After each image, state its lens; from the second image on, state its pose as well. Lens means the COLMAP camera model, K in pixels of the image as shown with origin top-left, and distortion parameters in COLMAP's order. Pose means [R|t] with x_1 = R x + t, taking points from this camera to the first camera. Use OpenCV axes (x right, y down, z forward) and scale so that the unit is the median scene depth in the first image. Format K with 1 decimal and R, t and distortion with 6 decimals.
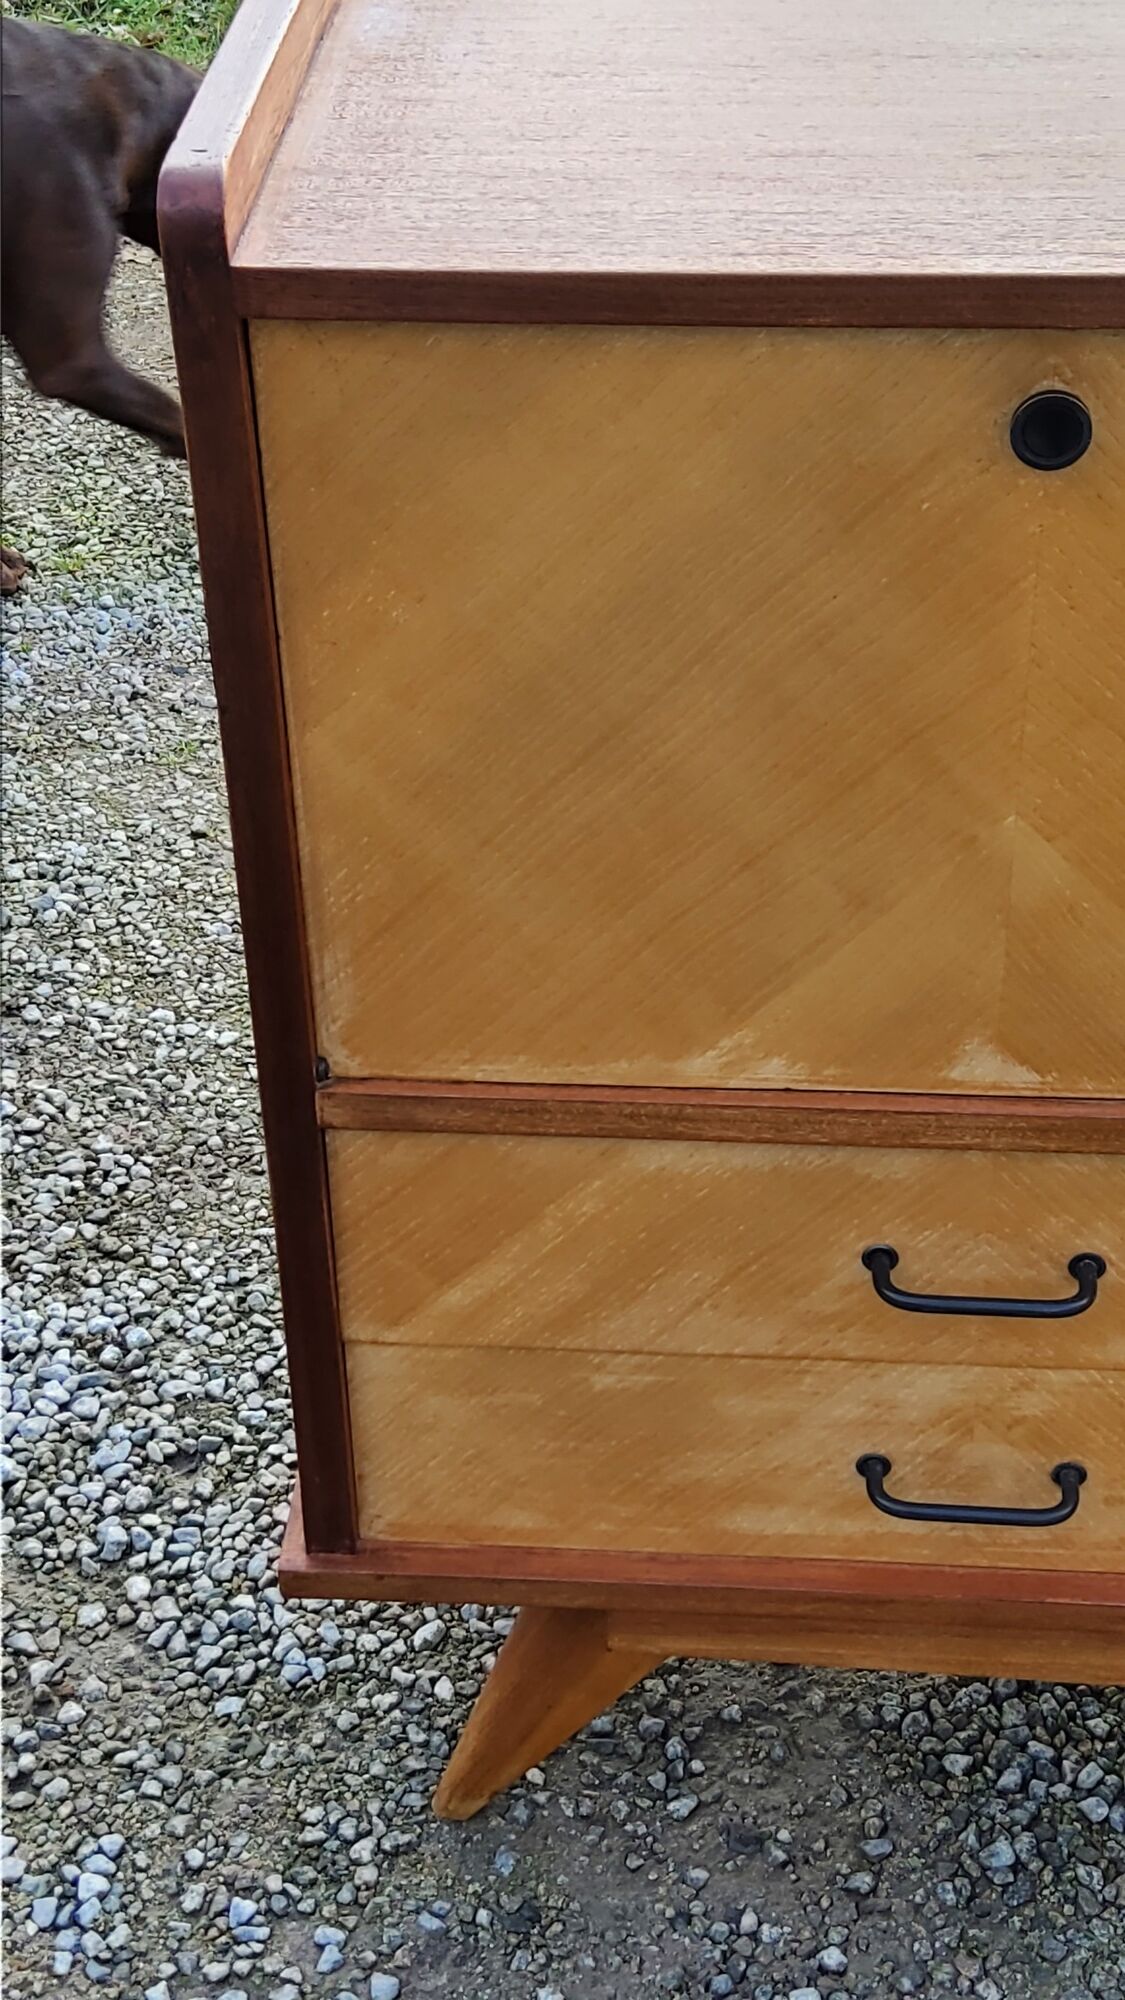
lens RADIAL K [[2988.9, 0, 583.8], [0, 2988.9, 980.3], [0, 0, 1]] dist [0.103674, 0.000000]
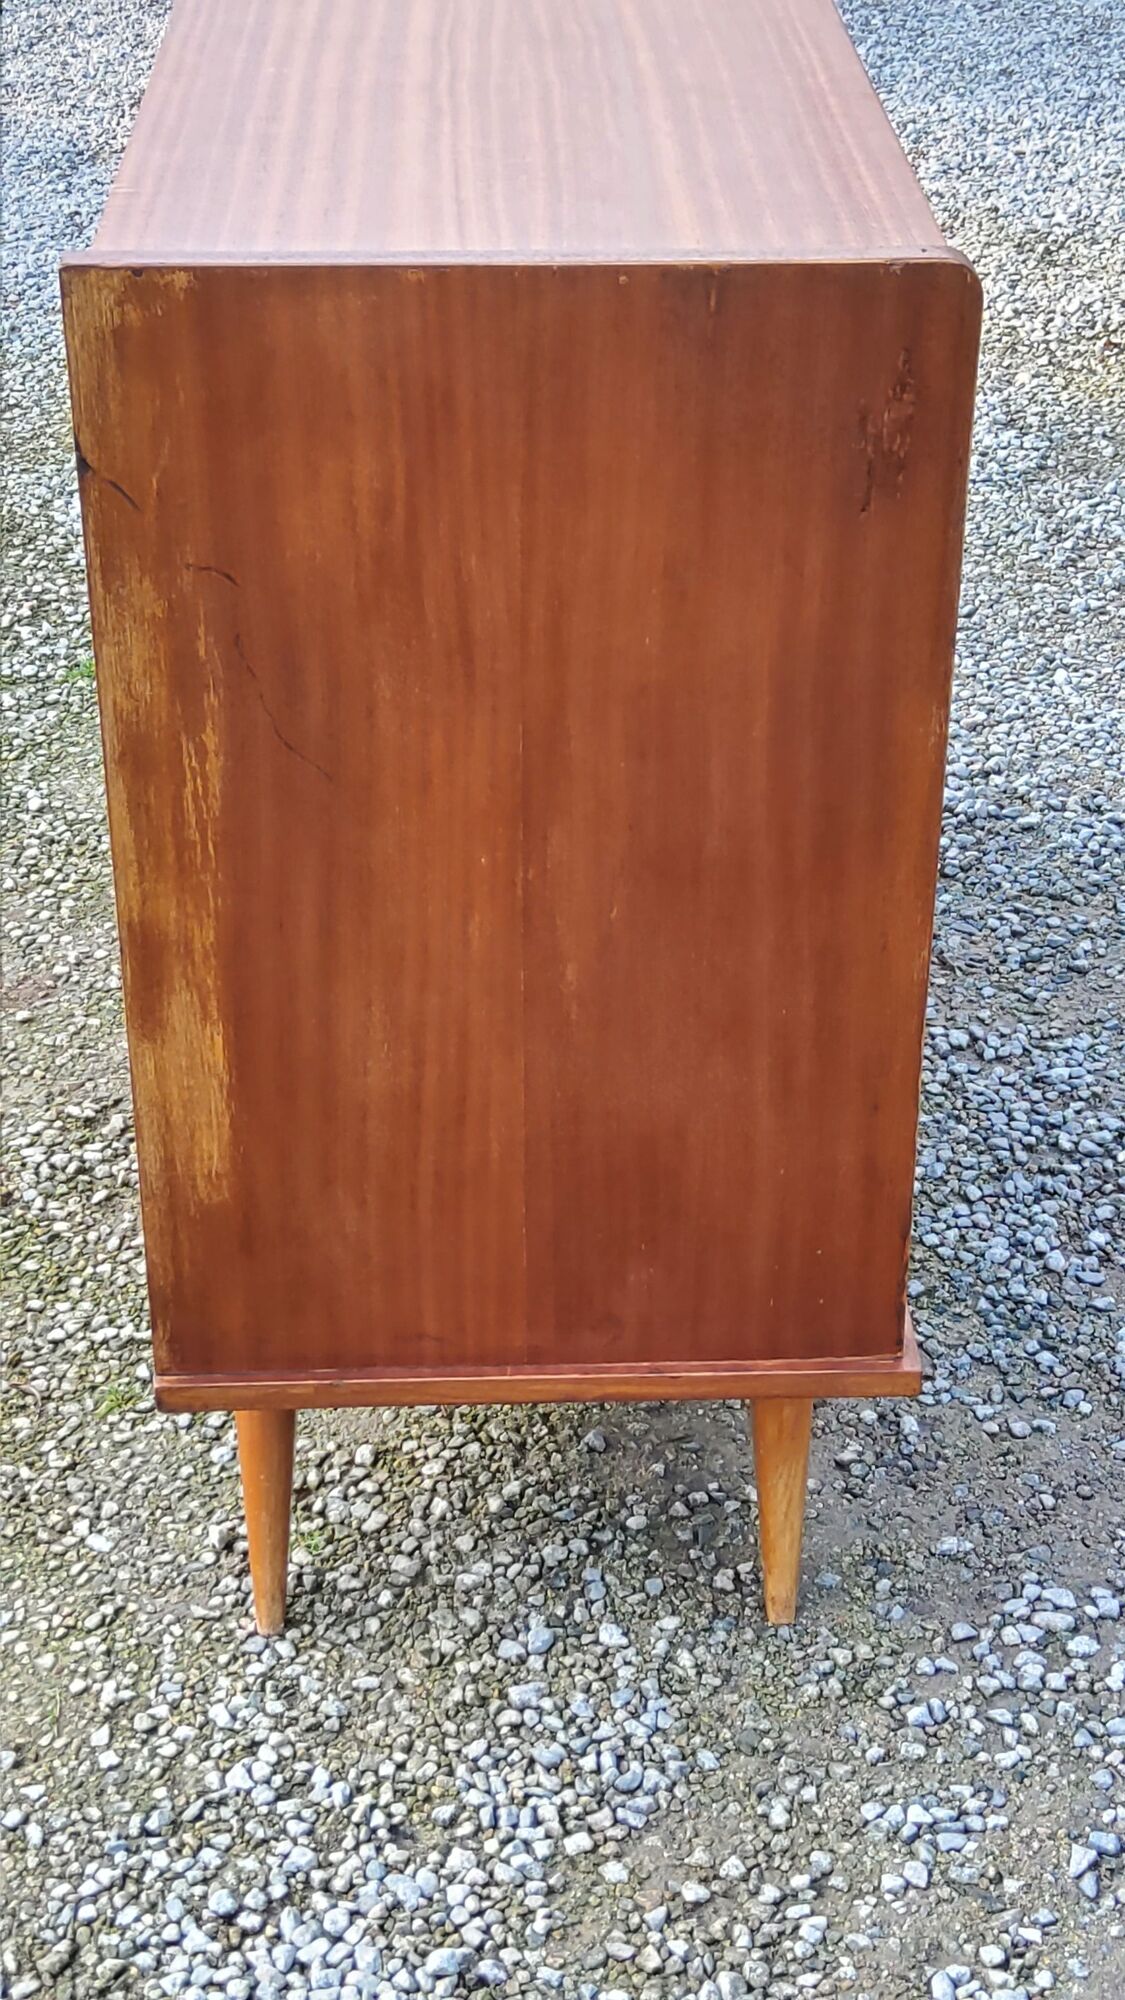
lens RADIAL K [[2988.9, 0, 574.5], [0, 2988.9, 997.2], [0, 0, 1]] dist [0.103674, 0.000000]
pose [[-0.103109, -0.496346, 0.861980, -1.143224], [0.575002, 0.677382, 0.458831, -0.598331], [-0.811628, 0.542950, 0.215555, 0.796563]]
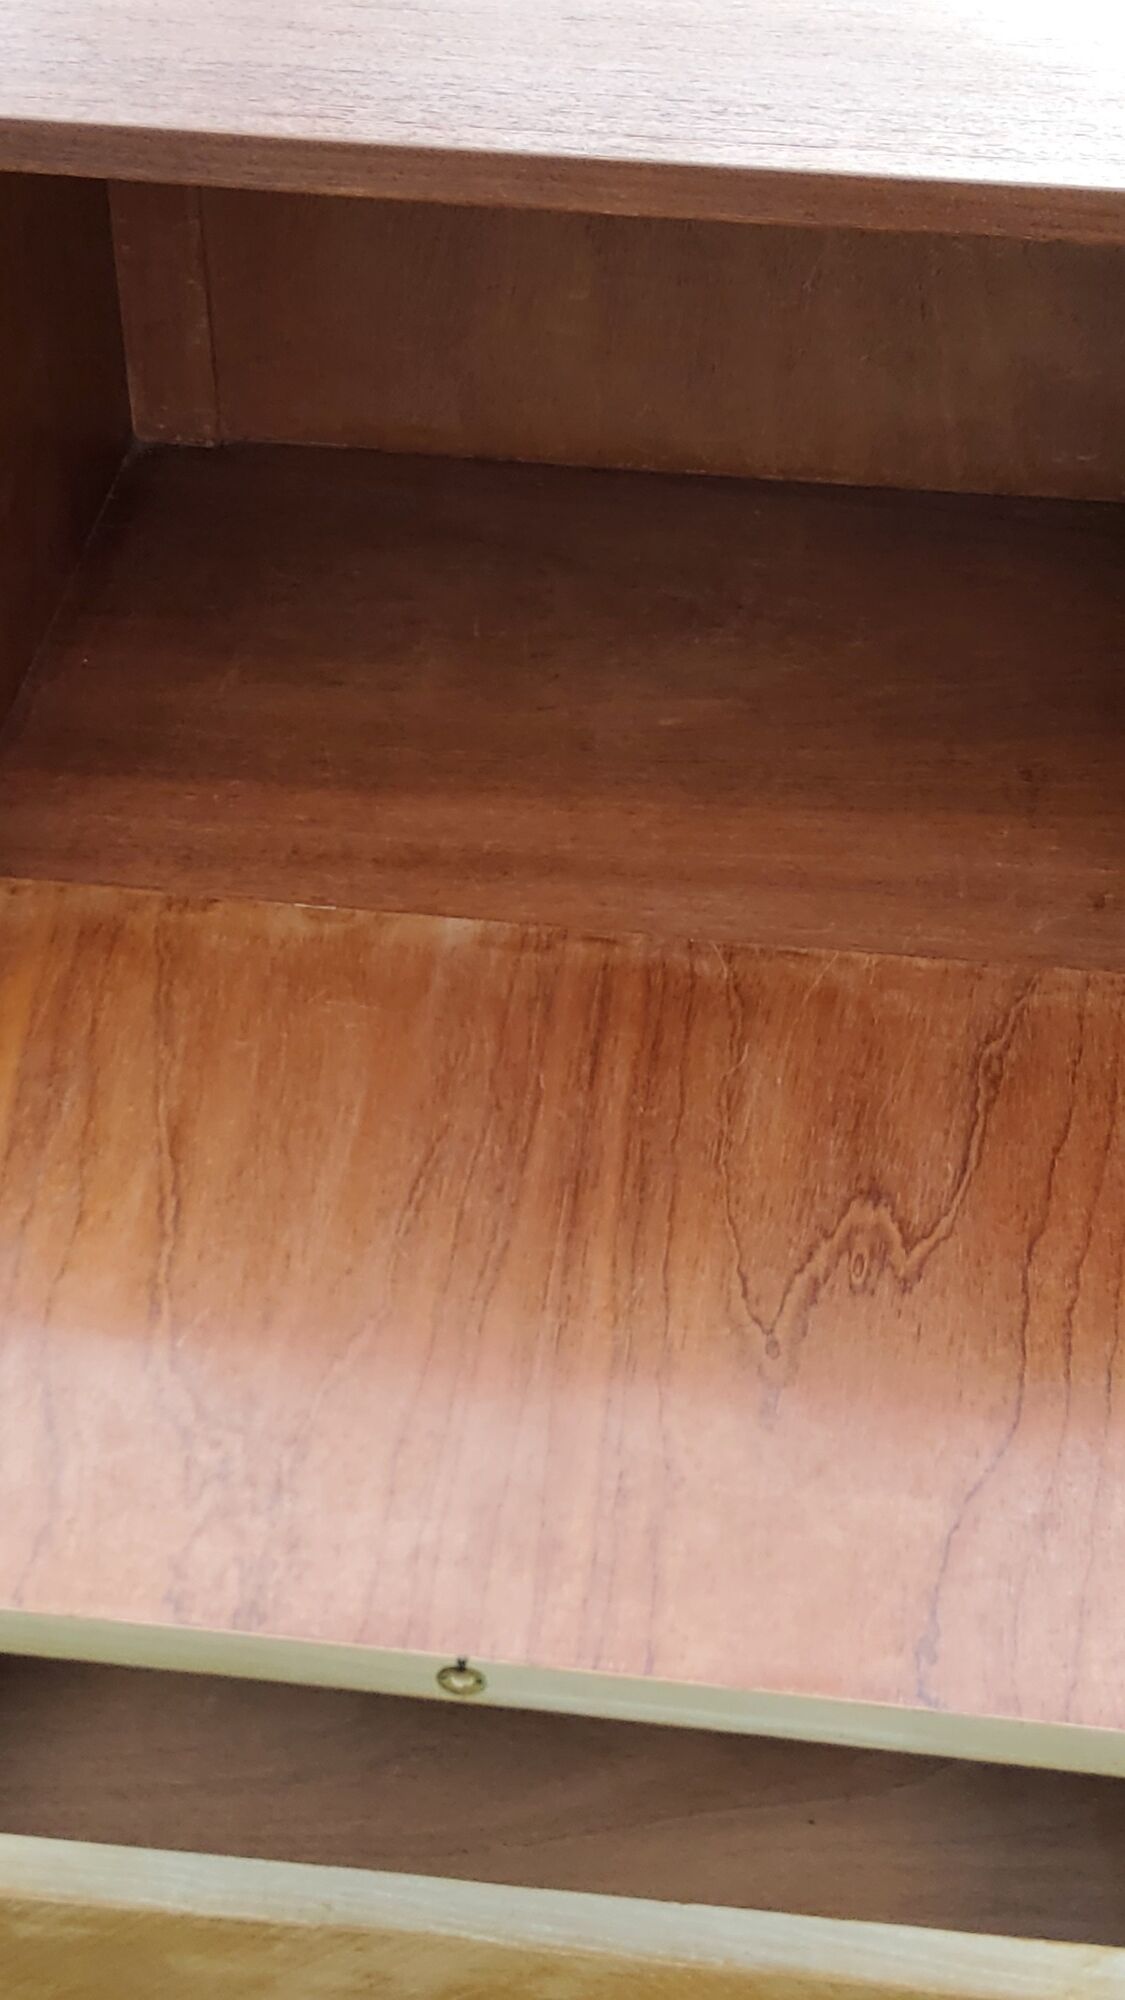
lens RADIAL K [[3007.8, 0, 589.1], [0, 3007.8, 992.7], [0, 0, 1]] dist [0.097656, 0.000000]
pose [[0.998349, 0.055482, -0.014845, 0.140537], [-0.054296, 0.996002, 0.070933, -0.028691], [0.018722, -0.070010, 0.997371, 0.015470]]
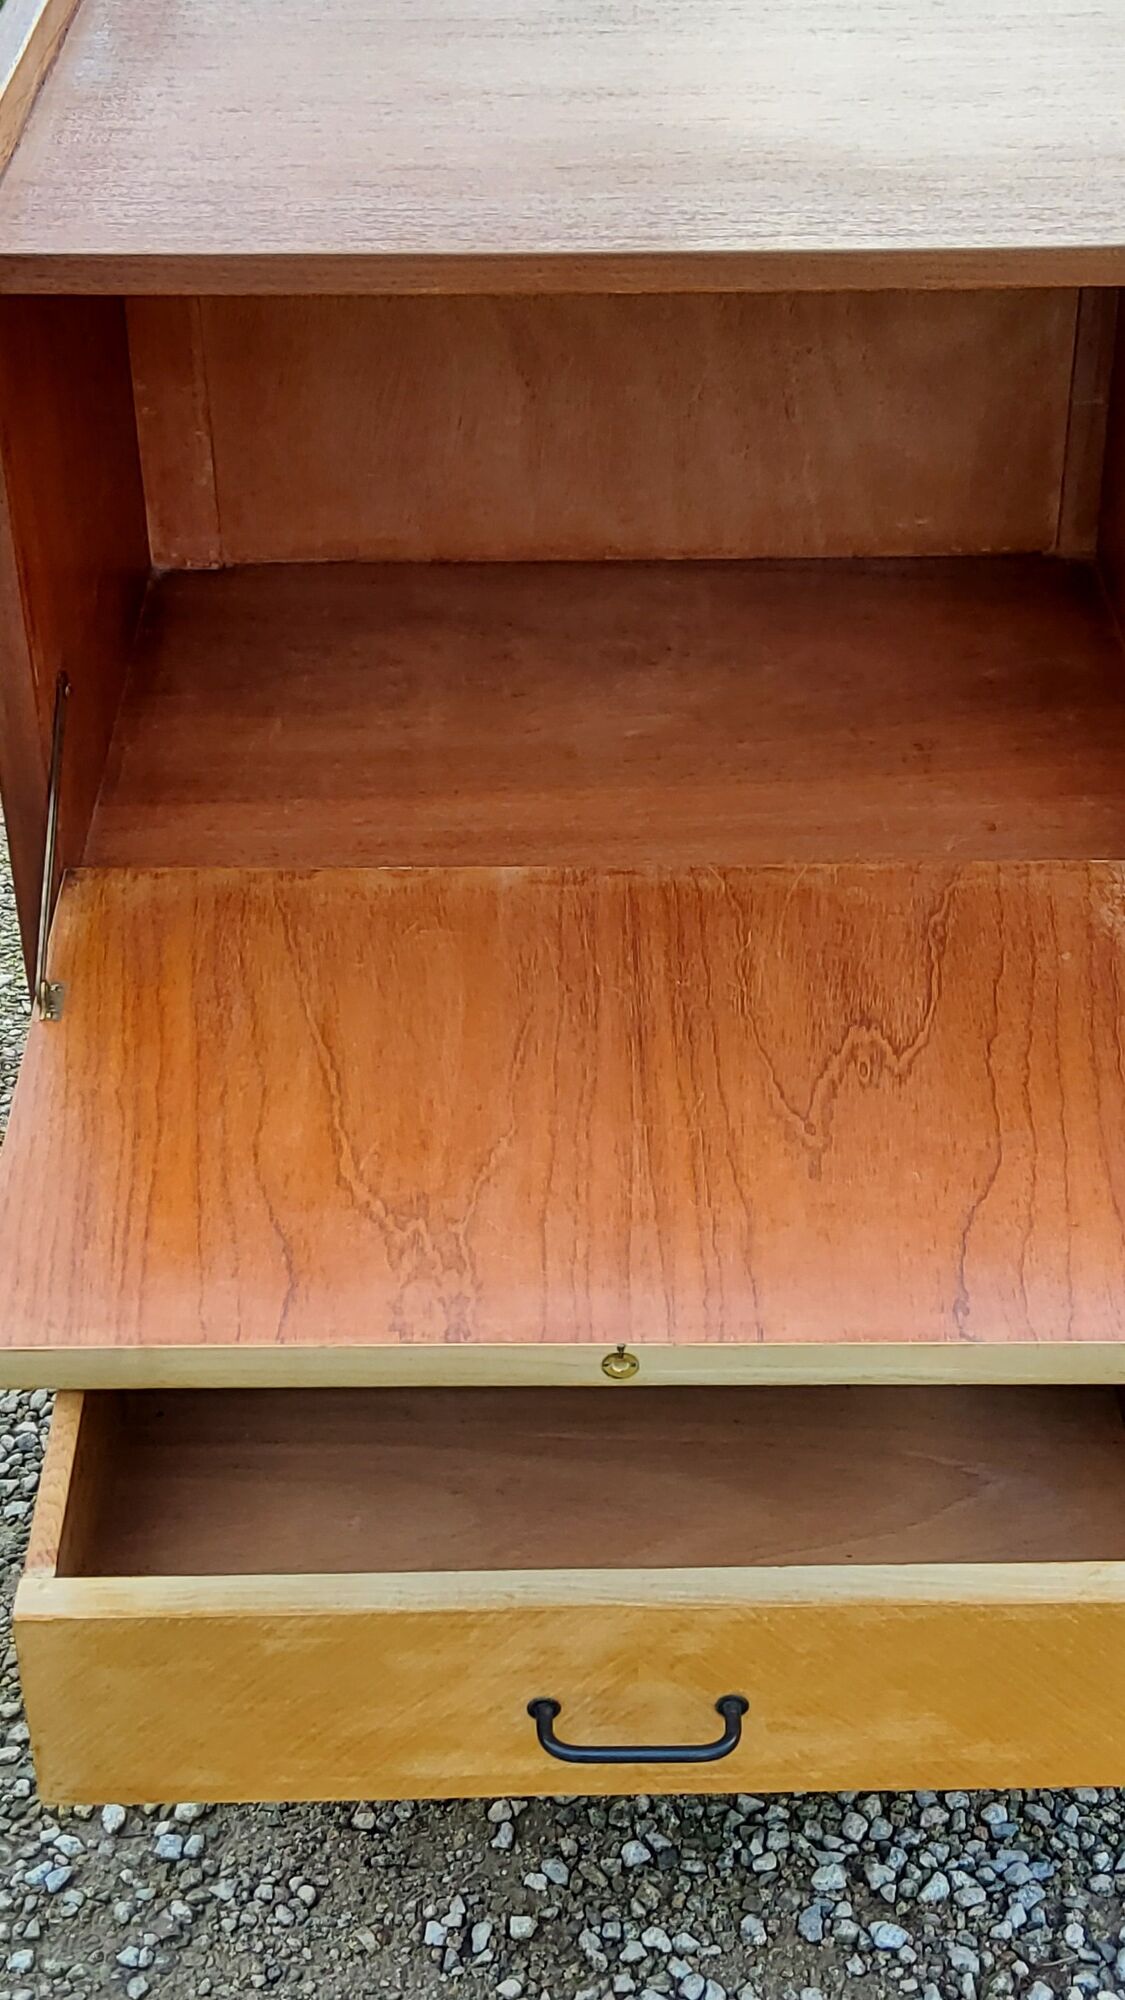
lens RADIAL K [[2988.9, 0, 604.1], [0, 2988.9, 981.8], [0, 0, 1]] dist [0.103674, 0.000000]
pose [[0.996692, -0.032214, 0.074617, 0.035788], [0.034208, 0.999087, -0.025598, 0.090111], [-0.073724, 0.028066, 0.996884, -0.230462]]
